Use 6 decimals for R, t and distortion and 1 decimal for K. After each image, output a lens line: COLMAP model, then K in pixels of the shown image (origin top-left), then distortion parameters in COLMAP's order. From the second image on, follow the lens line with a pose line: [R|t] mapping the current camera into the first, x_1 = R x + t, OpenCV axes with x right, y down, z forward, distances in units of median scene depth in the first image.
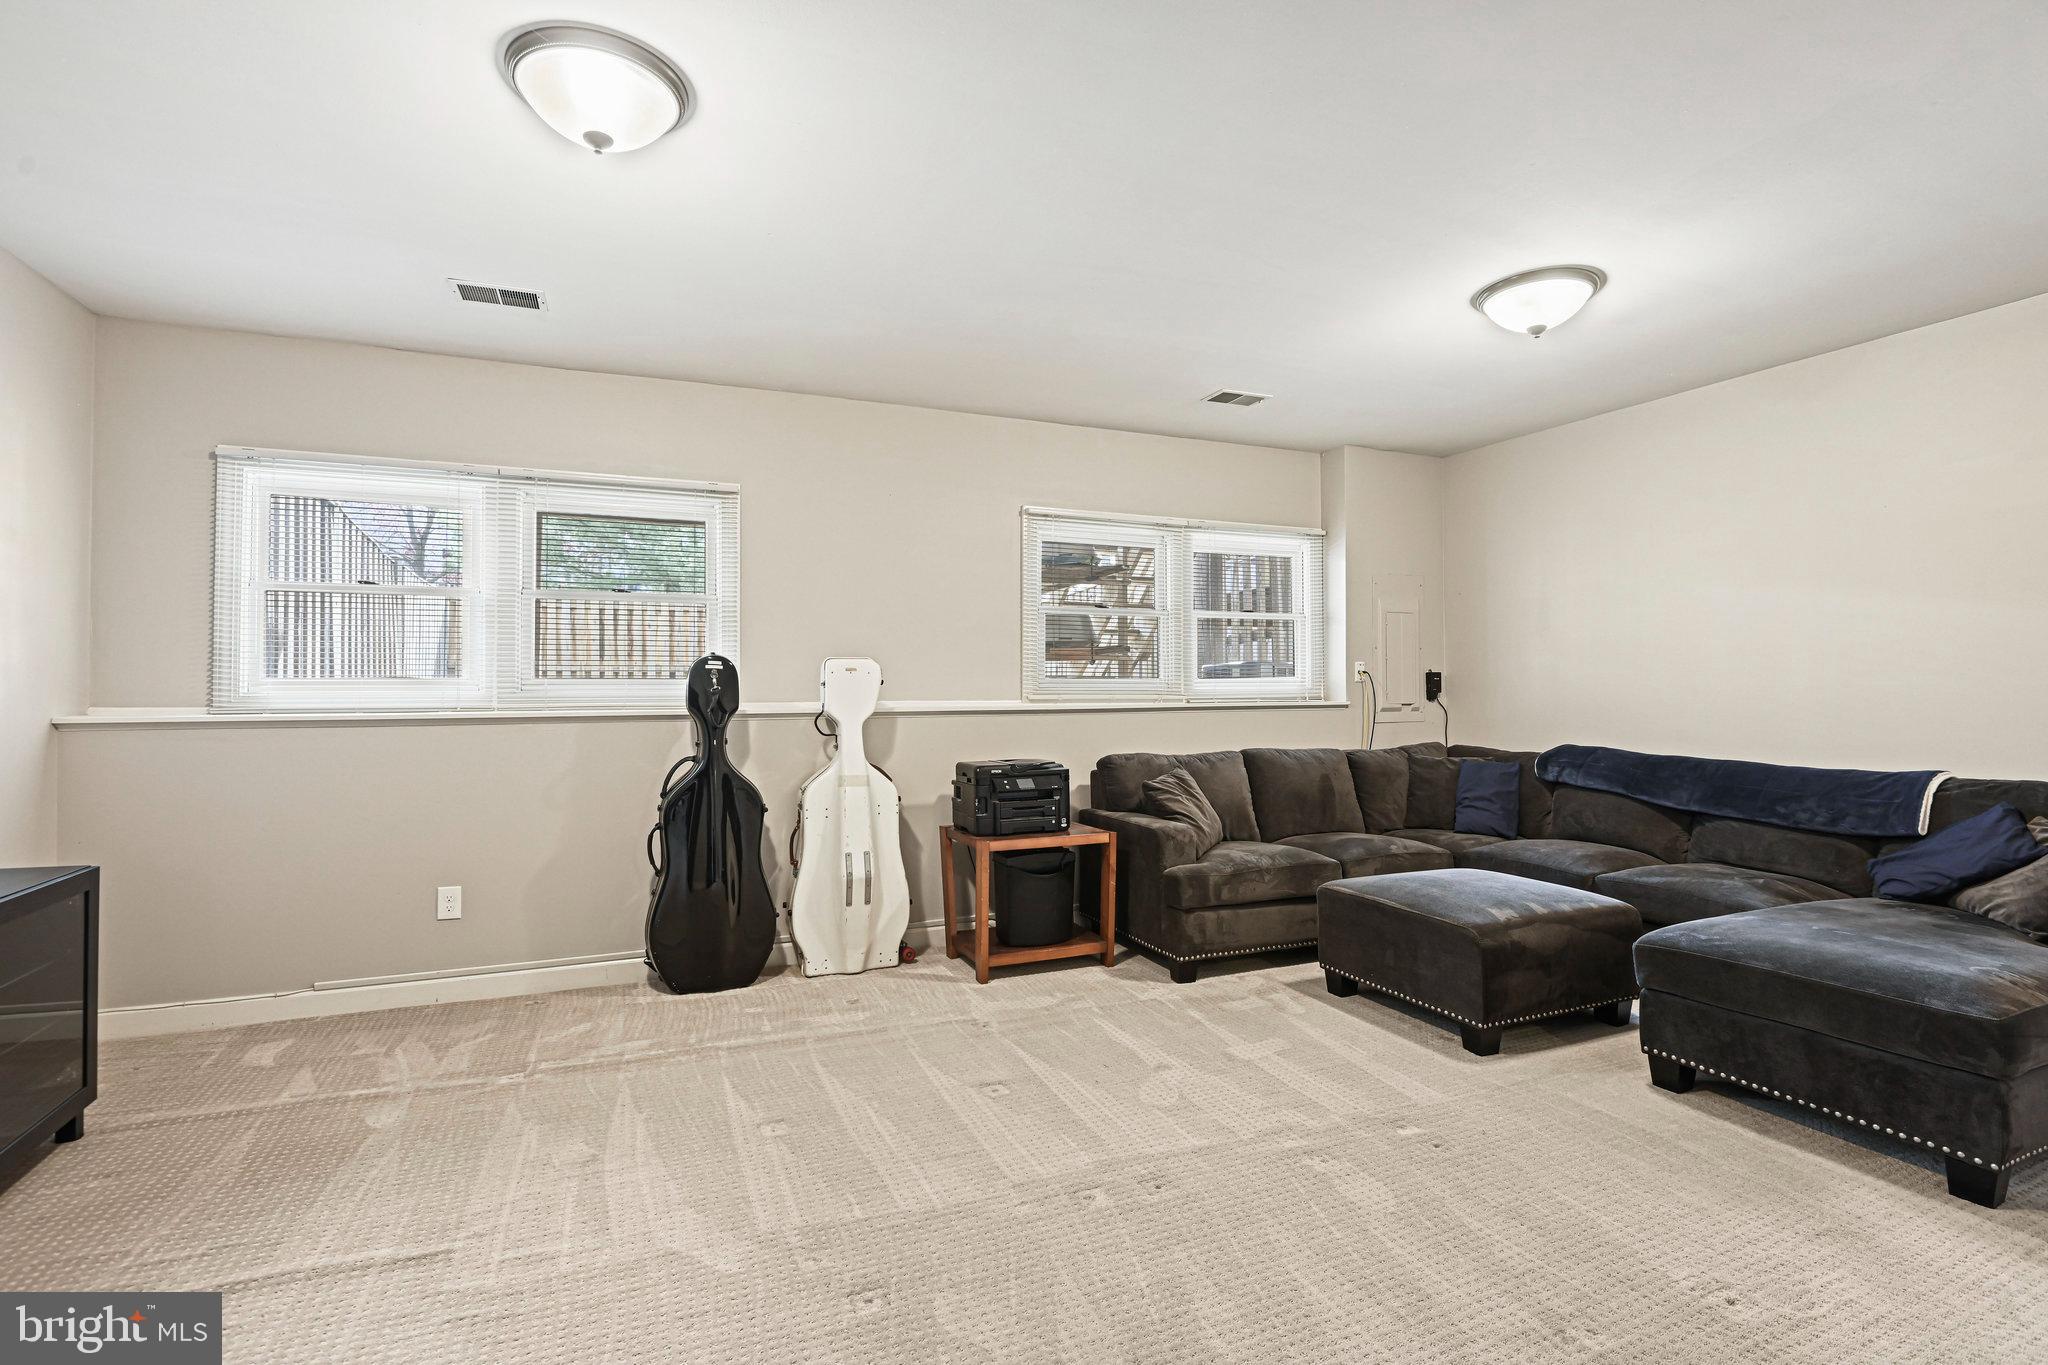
lens RADIAL K [[934.5, 0, 1018.2], [0, 934.5, 679.0], [0, 0, 1]] dist [-0.011969, -0.005341]
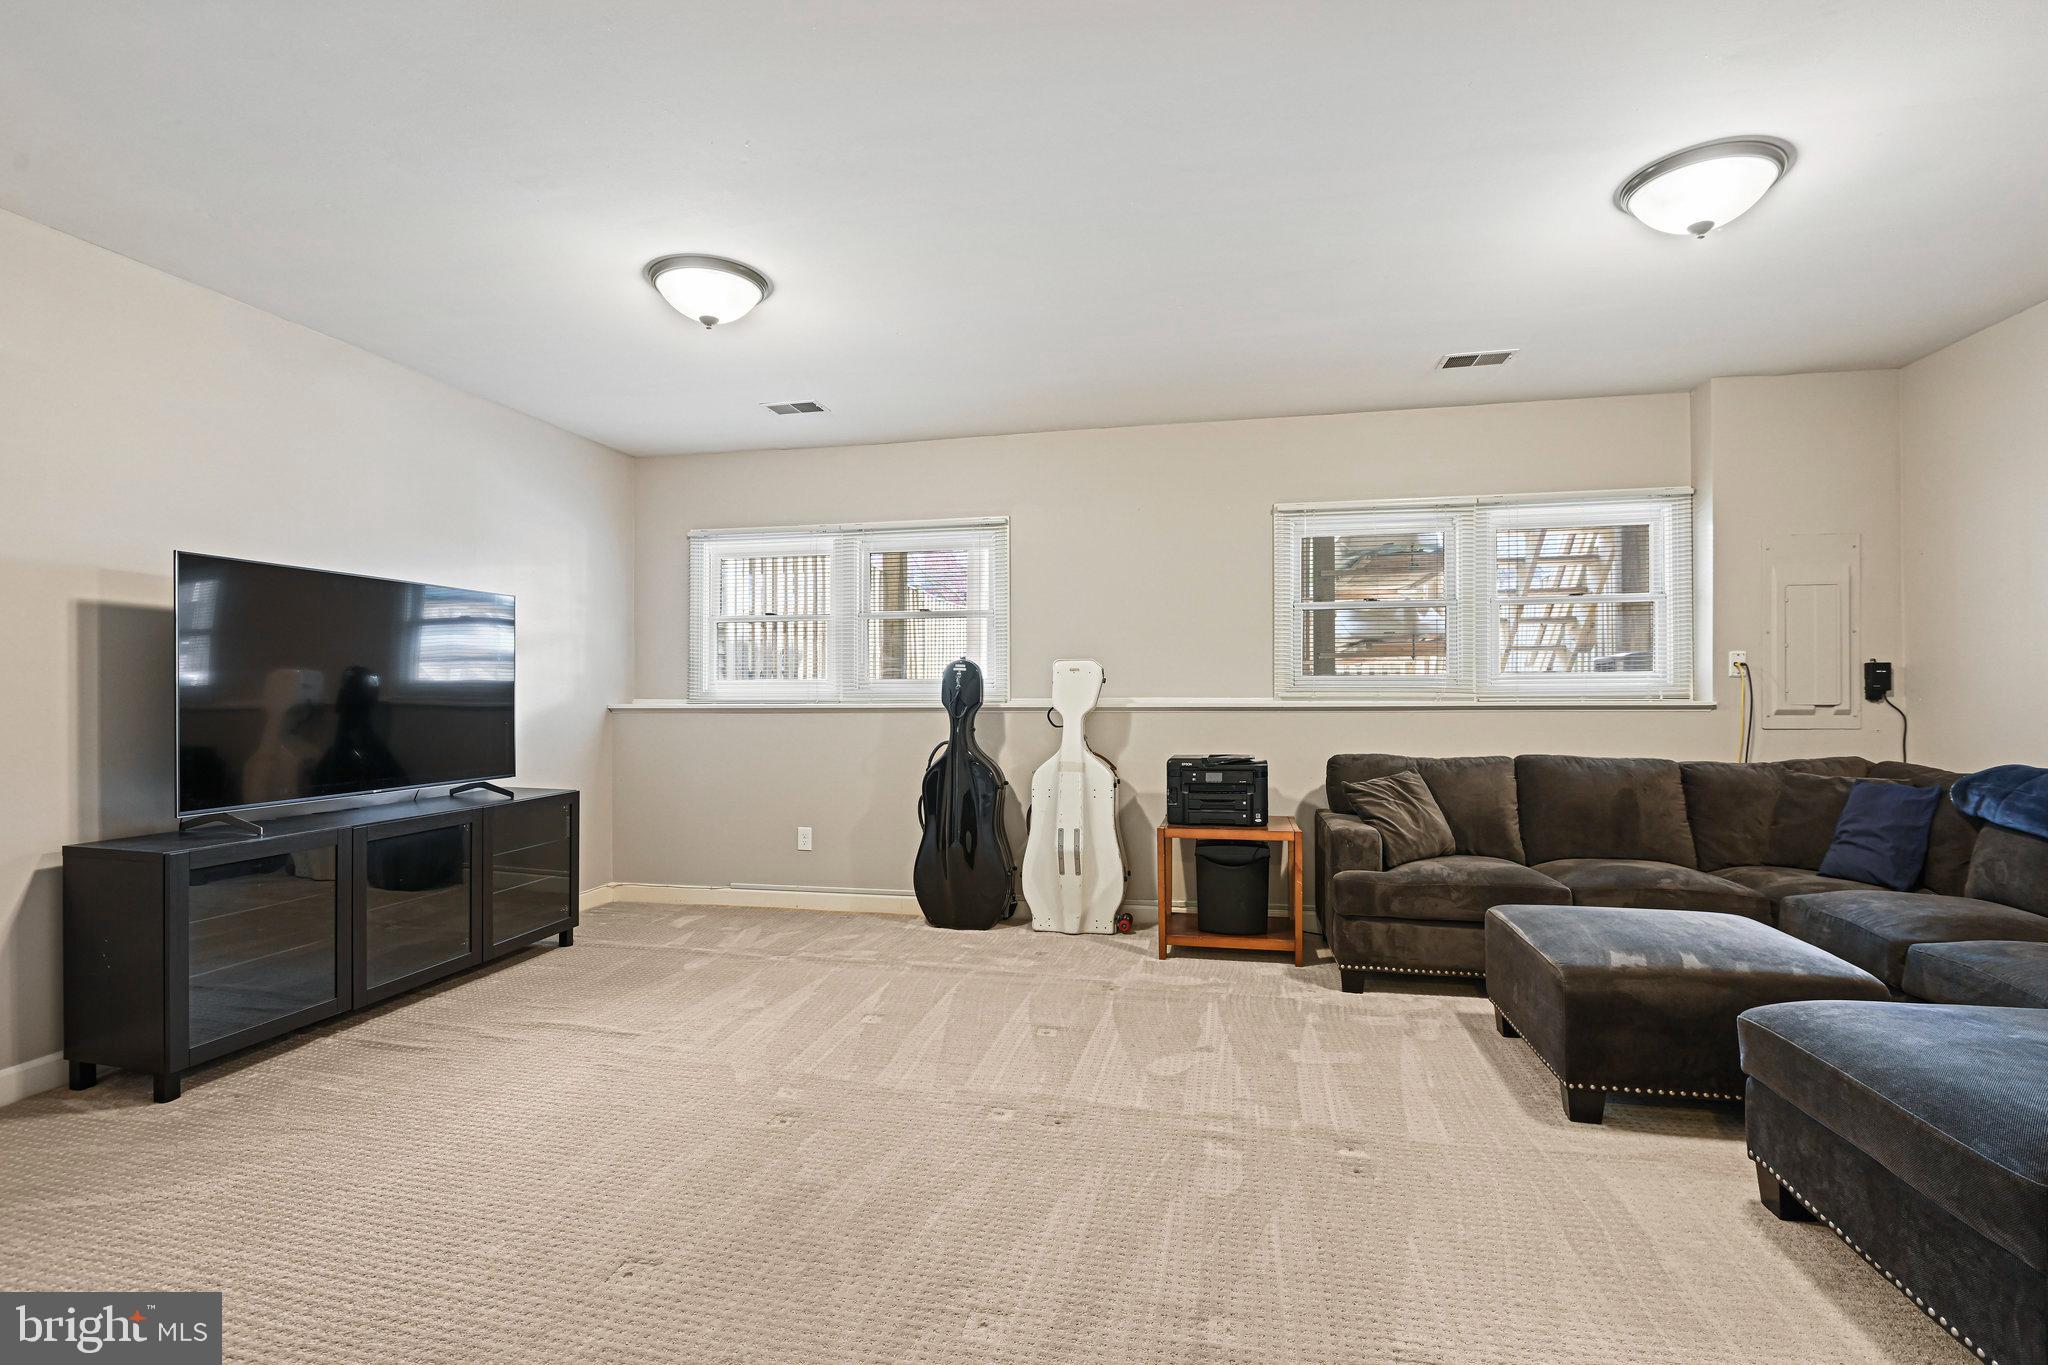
lens RADIAL K [[934.5, 0, 1024.7], [0, 934.5, 688.0], [0, 0, 1]] dist [-0.011969, -0.005341]
pose [[0.823511, -0.000925, -0.567300, 0.454373], [0.008318, 0.999911, 0.010445, -0.000351], [0.567239, -0.013320, 0.823445, 0.024196]]
